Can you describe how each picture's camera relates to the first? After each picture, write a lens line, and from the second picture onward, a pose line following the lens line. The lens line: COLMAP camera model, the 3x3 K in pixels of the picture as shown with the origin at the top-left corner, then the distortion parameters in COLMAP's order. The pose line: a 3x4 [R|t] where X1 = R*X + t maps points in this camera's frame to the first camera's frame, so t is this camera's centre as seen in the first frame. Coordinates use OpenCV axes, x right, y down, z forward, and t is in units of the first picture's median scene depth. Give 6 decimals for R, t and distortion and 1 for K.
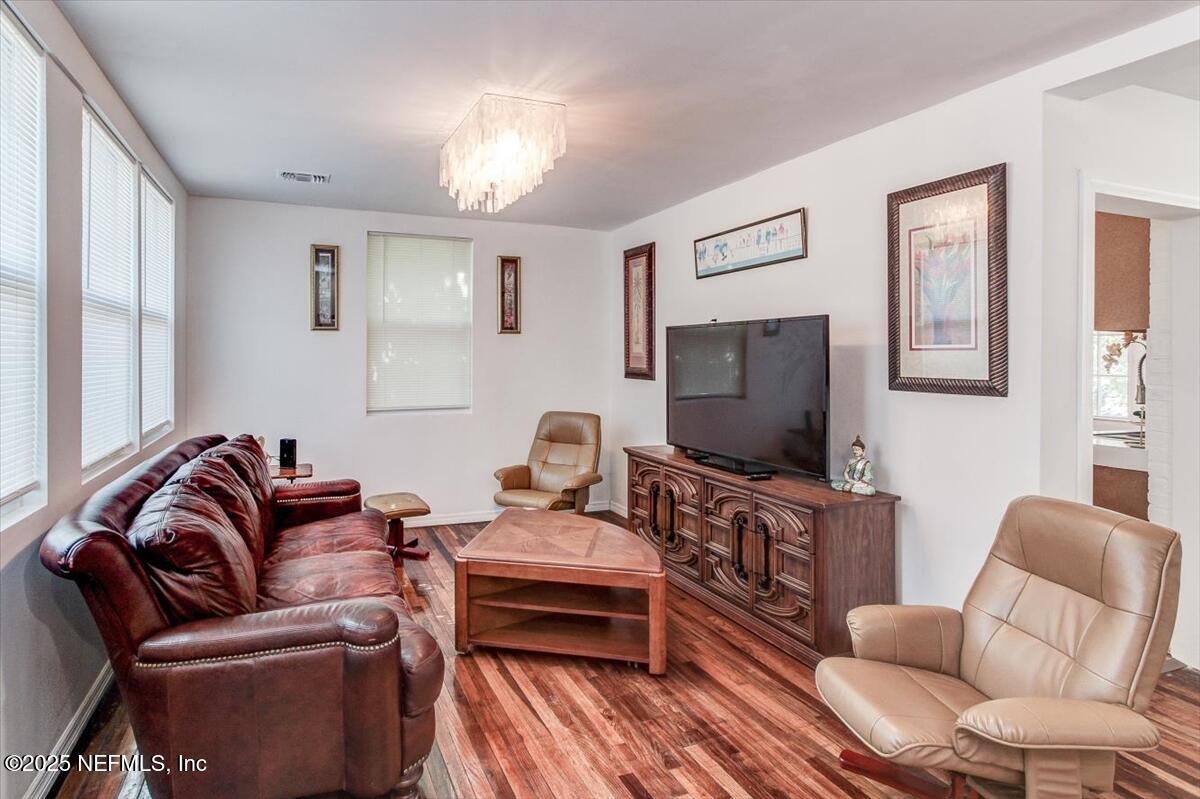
lens RADIAL K [[623.7, 0, 530.4], [0, 623.7, 354.3], [0, 0, 1]] dist [0.003719, 0.000682]
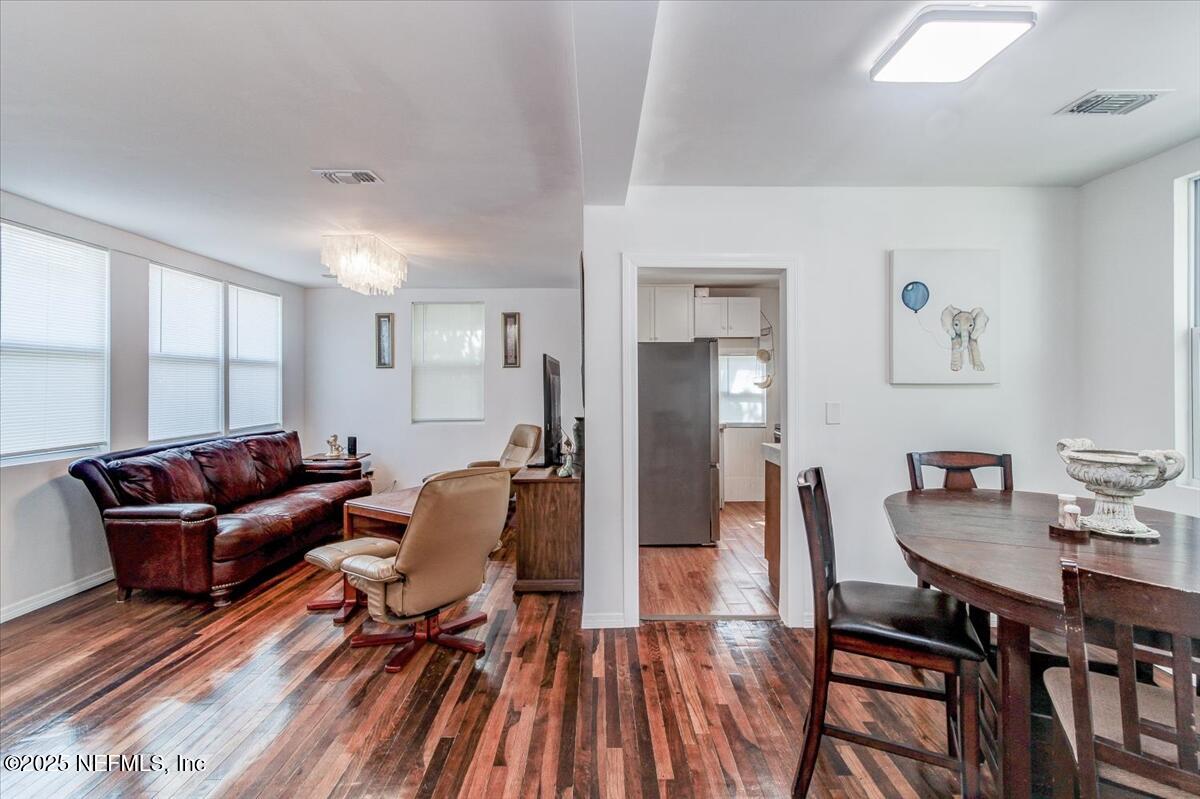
lens RADIAL K [[560.5, 0, 608.0], [0, 560.5, 372.9], [0, 0, 1]] dist [0.002246, 0.002444]
pose [[0.942805, -0.014553, -0.333028, 1.079158], [0.008676, 0.999779, -0.019128, 0.008003], [0.333233, 0.015145, 0.942723, -0.203573]]
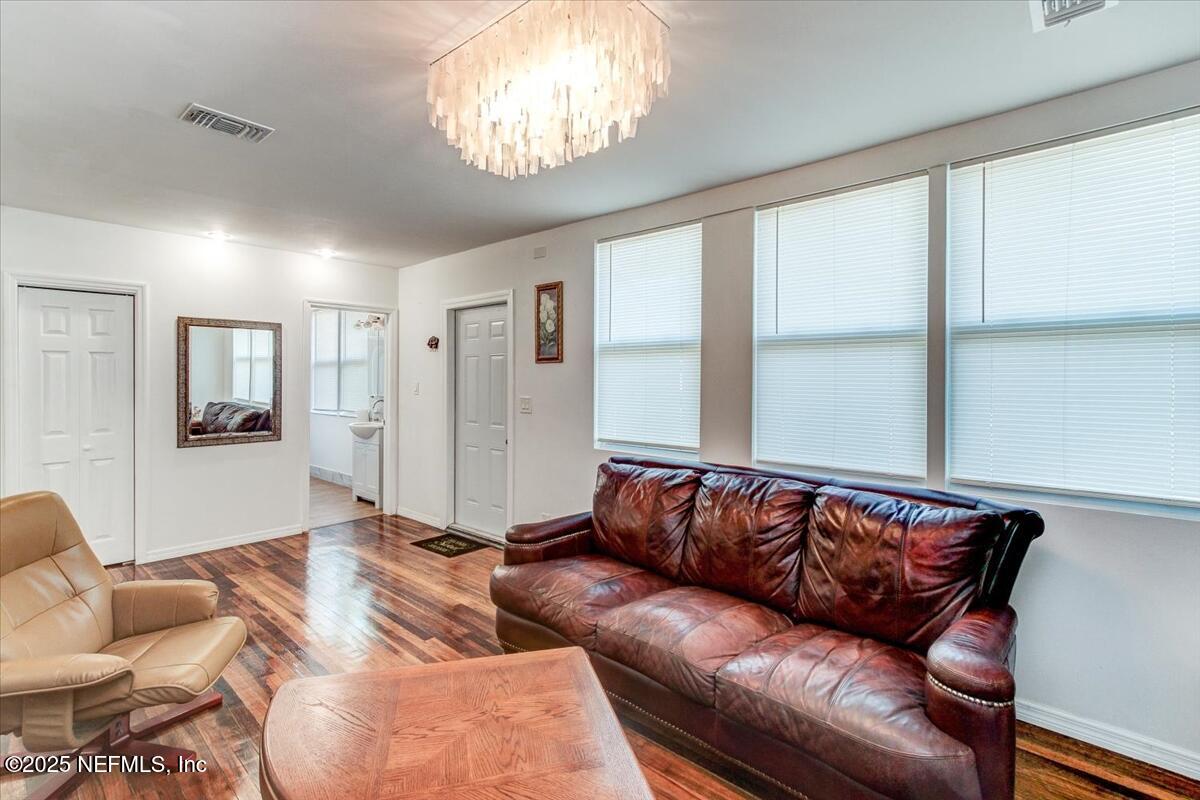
lens RADIAL K [[560.5, 0, 612.4], [0, 560.5, 379.6], [0, 0, 1]] dist [0.002246, 0.002444]
pose [[-0.887968, -0.000173, -0.459904, 0.164022], [0.001490, 0.999994, -0.003254, -0.000115], [0.459902, -0.003575, -0.887963, 1.627040]]
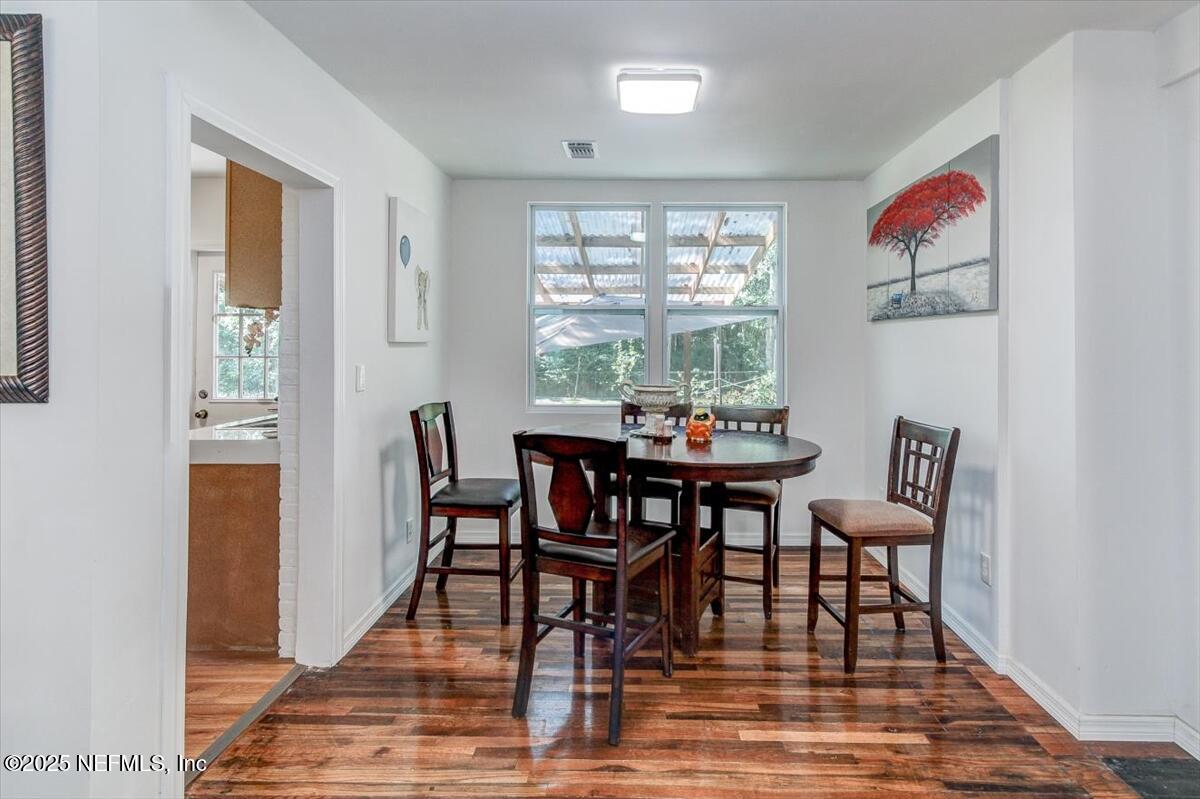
lens RADIAL K [[623.7, 0, 633.6], [0, 623.7, 338.7], [0, 0, 1]] dist [0.003719, 0.000682]
pose [[0.352451, -0.001617, 0.935829, 0.338944], [-0.003196, 0.999991, 0.002932, 0.002136], [-0.935825, -0.004025, 0.352443, 0.217781]]
